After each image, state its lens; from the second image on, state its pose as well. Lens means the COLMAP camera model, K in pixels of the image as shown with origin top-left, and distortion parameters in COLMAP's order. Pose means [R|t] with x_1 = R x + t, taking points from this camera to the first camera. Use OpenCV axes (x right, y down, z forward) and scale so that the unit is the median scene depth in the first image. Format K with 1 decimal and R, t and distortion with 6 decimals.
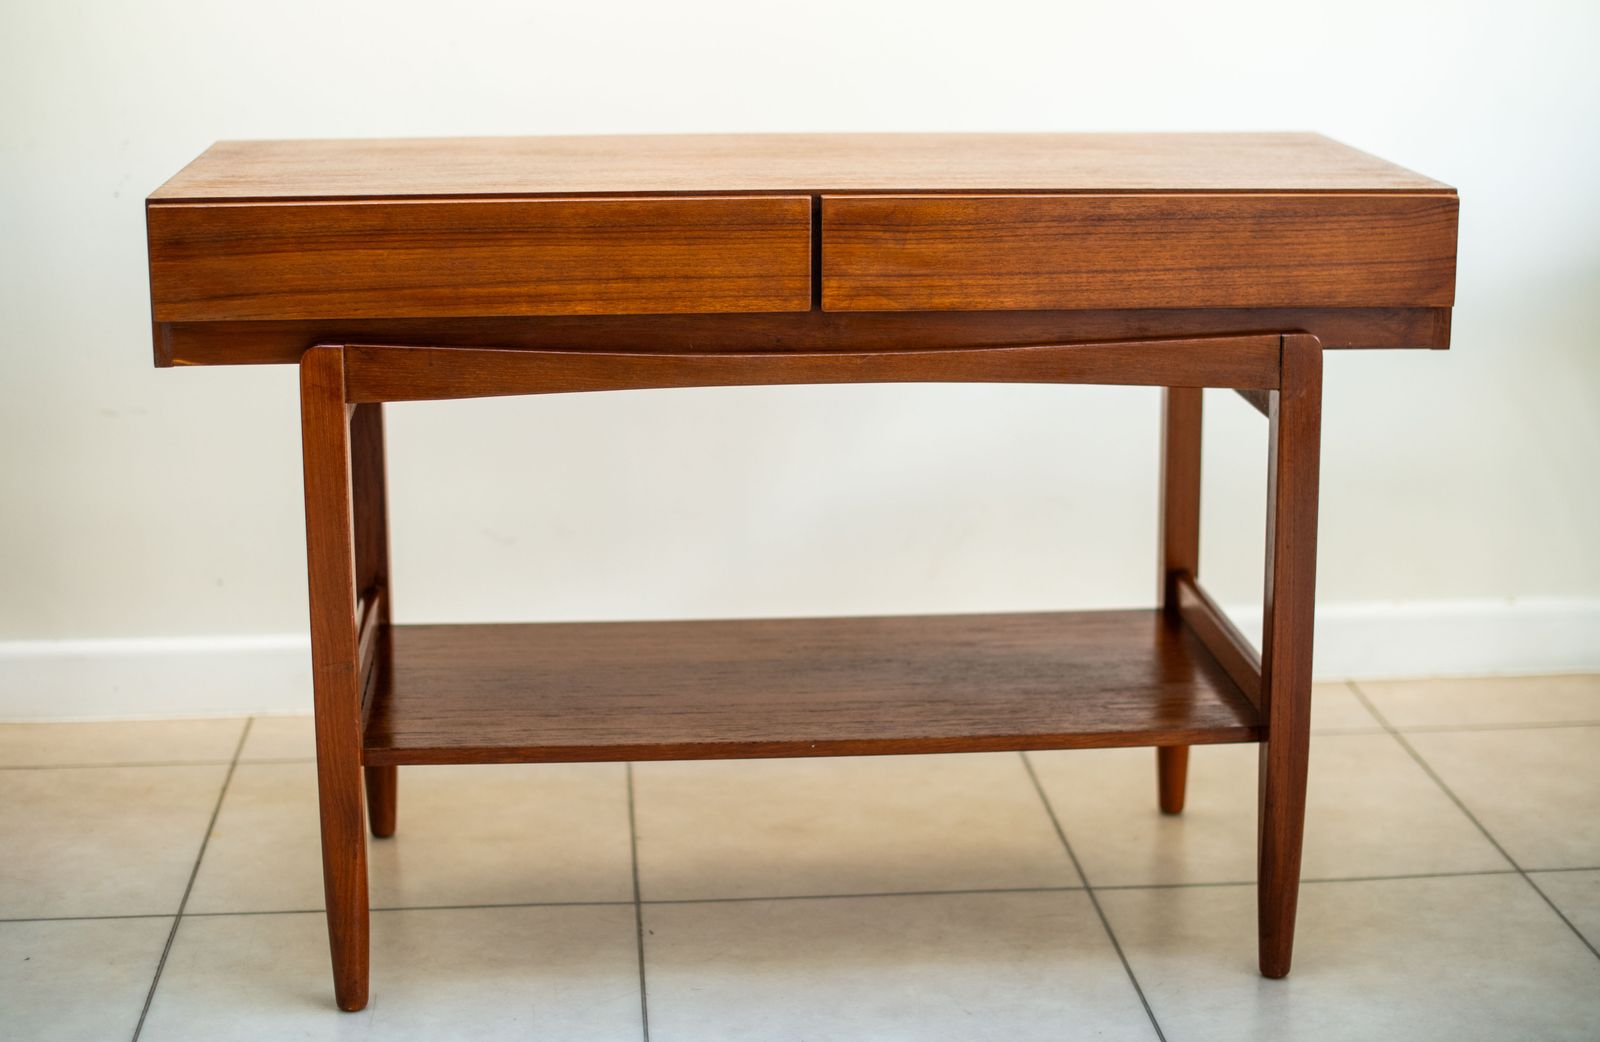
lens RADIAL K [[2786.1, 0, 802.8], [0, 2786.1, 414.8], [0, 0, 1]] dist [-0.159055, -0.139137]
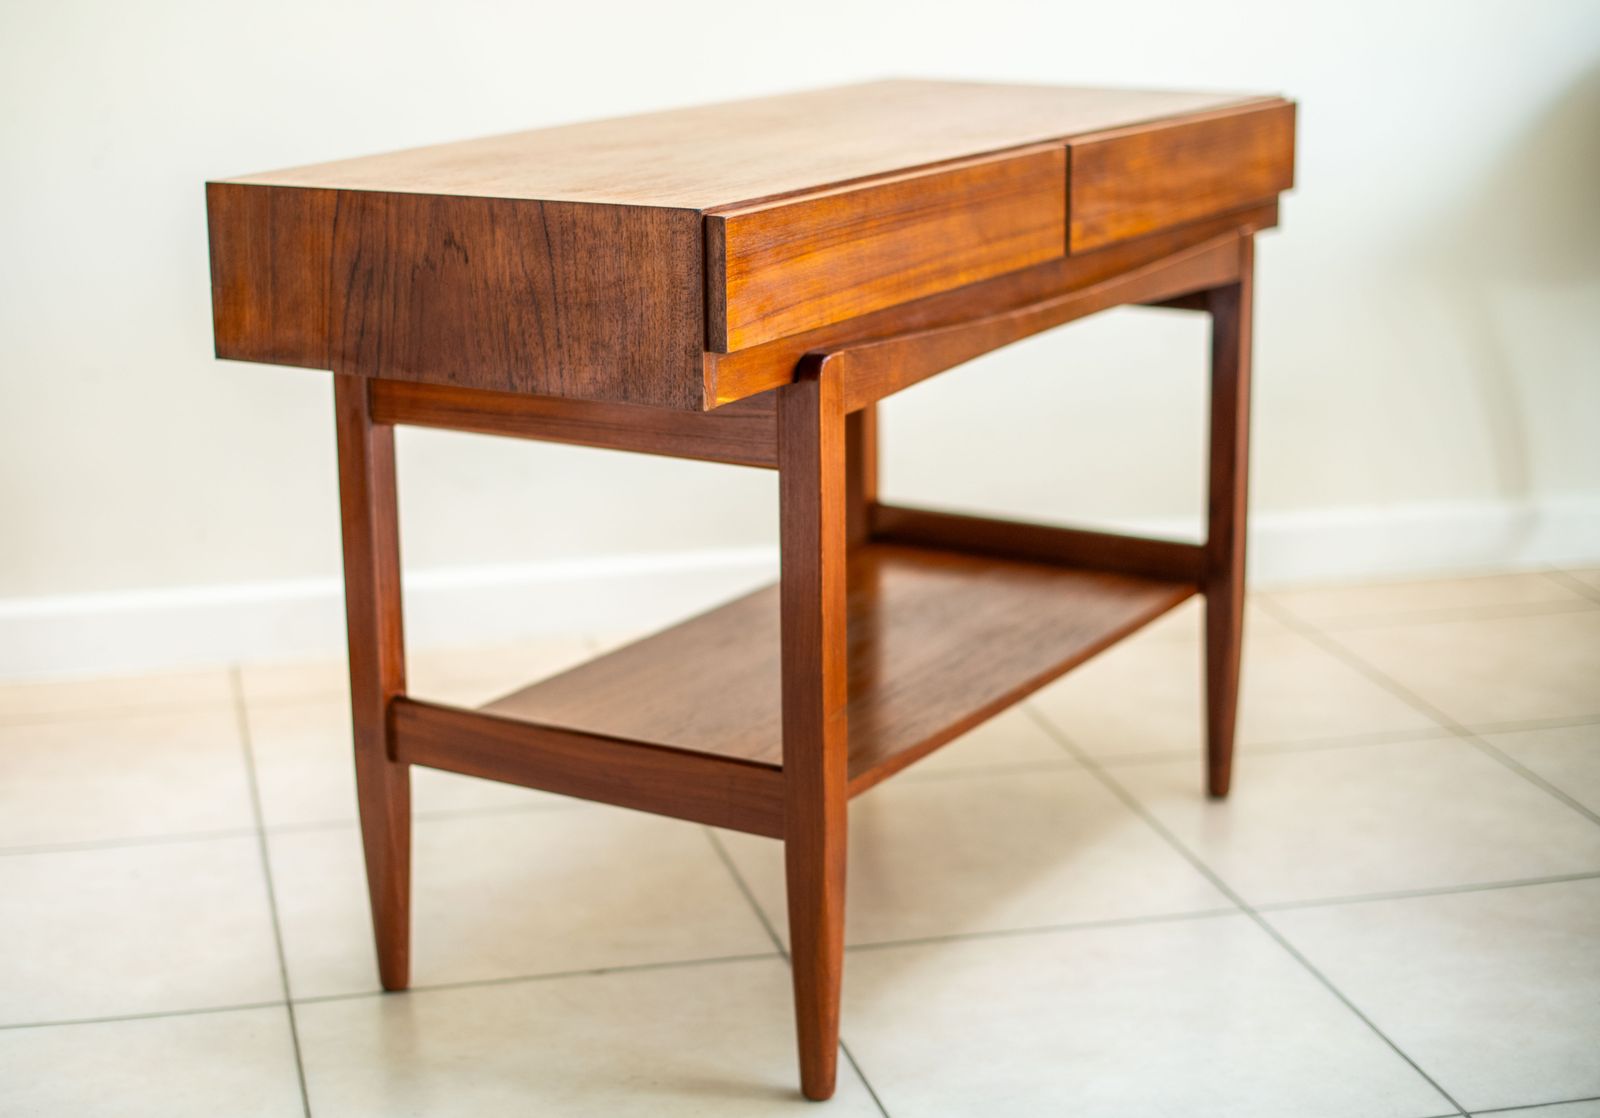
lens RADIAL K [[2838.8, 0, 800.0], [0, 2838.8, 559.0], [0, 0, 1]] dist [-0.242214, -0.005229]
pose [[0.585016, -0.204936, 0.784702, -0.893017], [0.175755, 0.976591, 0.124020, -0.074266], [-0.791749, 0.065361, 0.607340, 0.452989]]
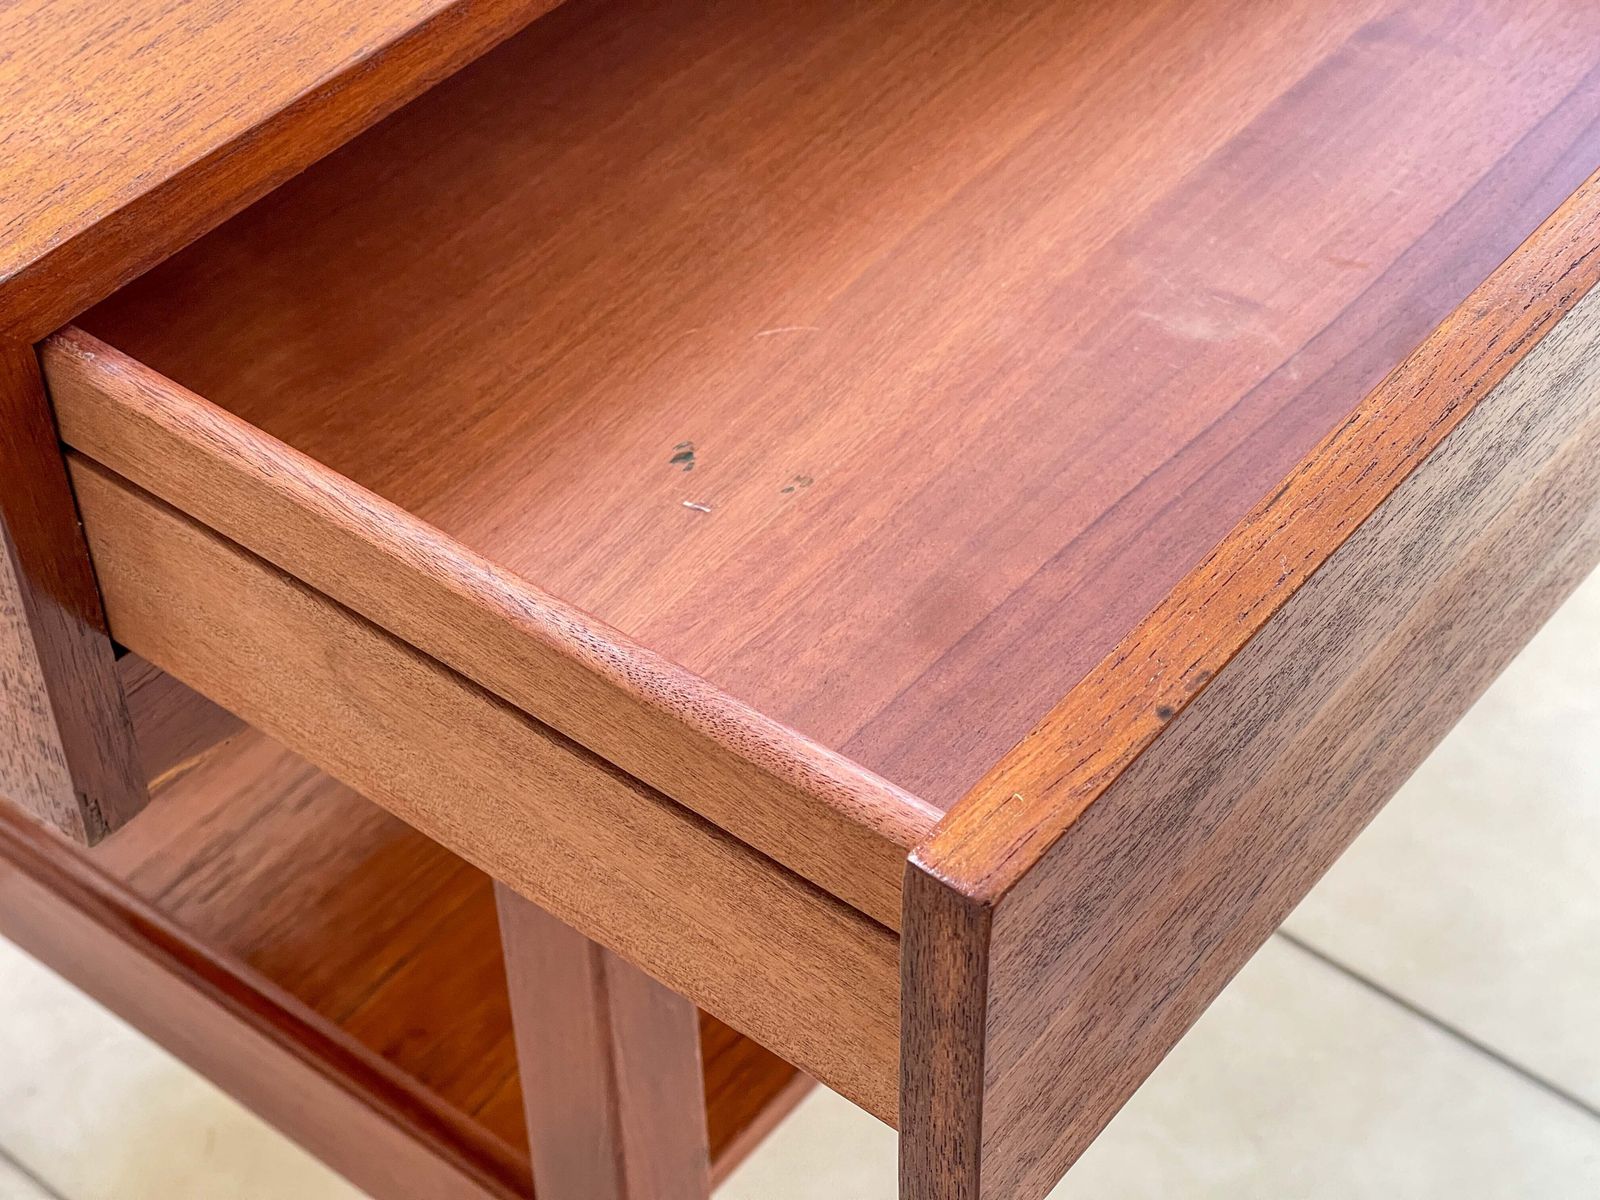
lens RADIAL K [[3026.1, 0, 800.0], [0, 3026.1, 600.0], [0, 0, 1]] dist [0.162222, -0.109513]
pose [[0.693488, -0.503868, 0.514967, -0.319379], [0.168550, 0.808396, 0.563992, -0.180252], [-0.700475, -0.304324, 0.645539, 0.773456]]
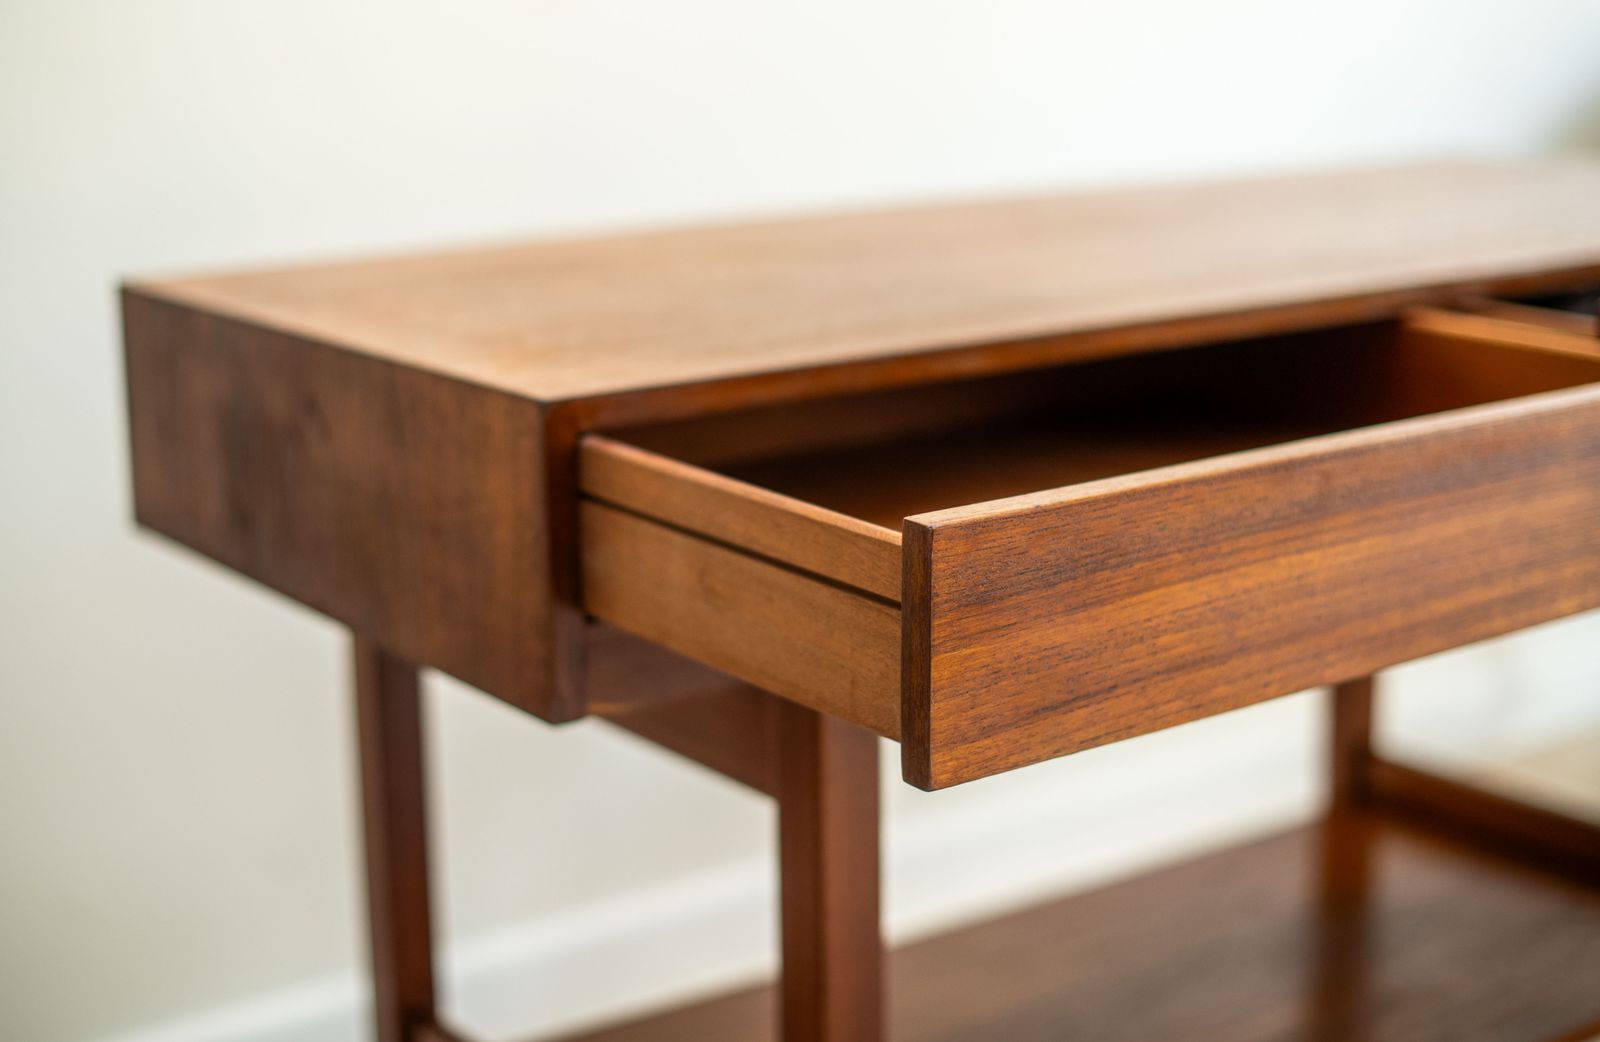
lens RADIAL K [[2786.1, 0, 802.8], [0, 2786.1, 414.8], [0, 0, 1]] dist [-0.159055, -0.139137]
pose [[0.850560, -0.110406, 0.514157, -0.454352], [0.110004, 0.993437, 0.031345, -0.104478], [-0.514244, 0.029898, 0.857123, 0.630420]]
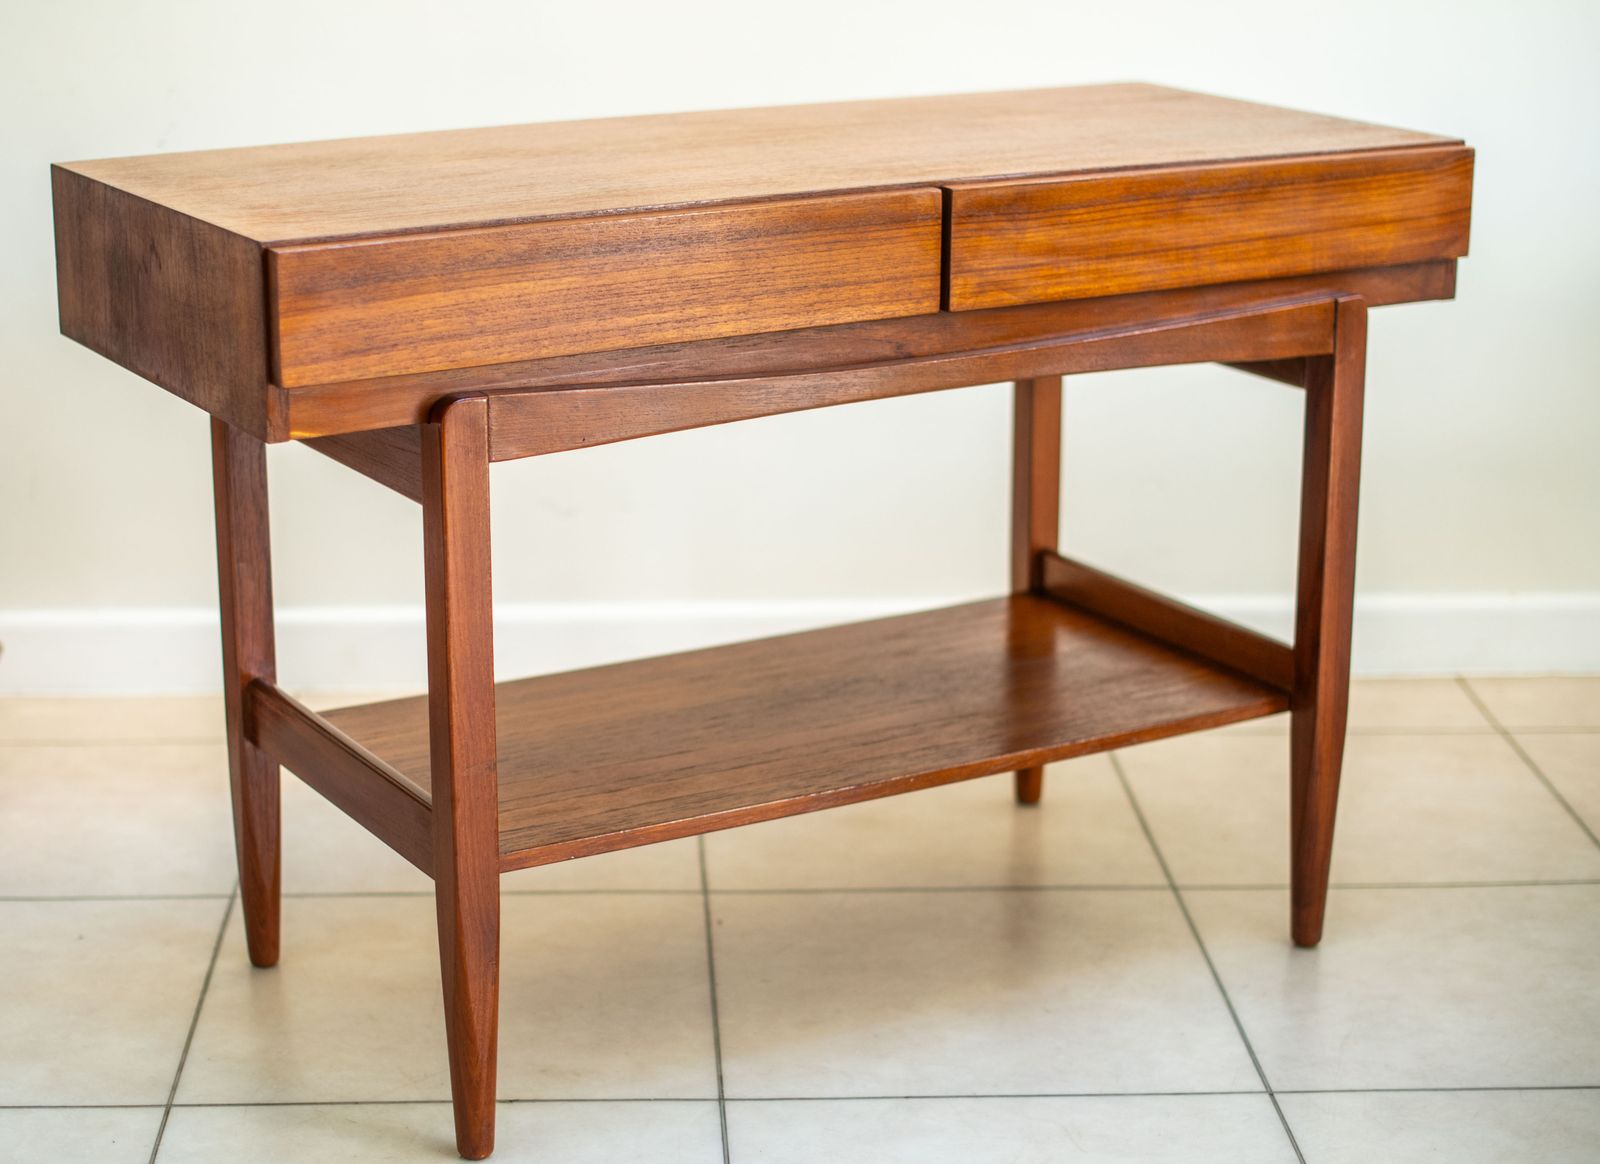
lens RADIAL K [[3098.2, 0, 732.3], [0, 3098.2, 580.3], [0, 0, 1]] dist [-0.129494, -0.231490]
pose [[0.903344, -0.117379, 0.412543, -0.492785], [0.088586, 0.992146, 0.088315, -0.045824], [-0.419669, -0.043233, 0.906647, 0.094662]]
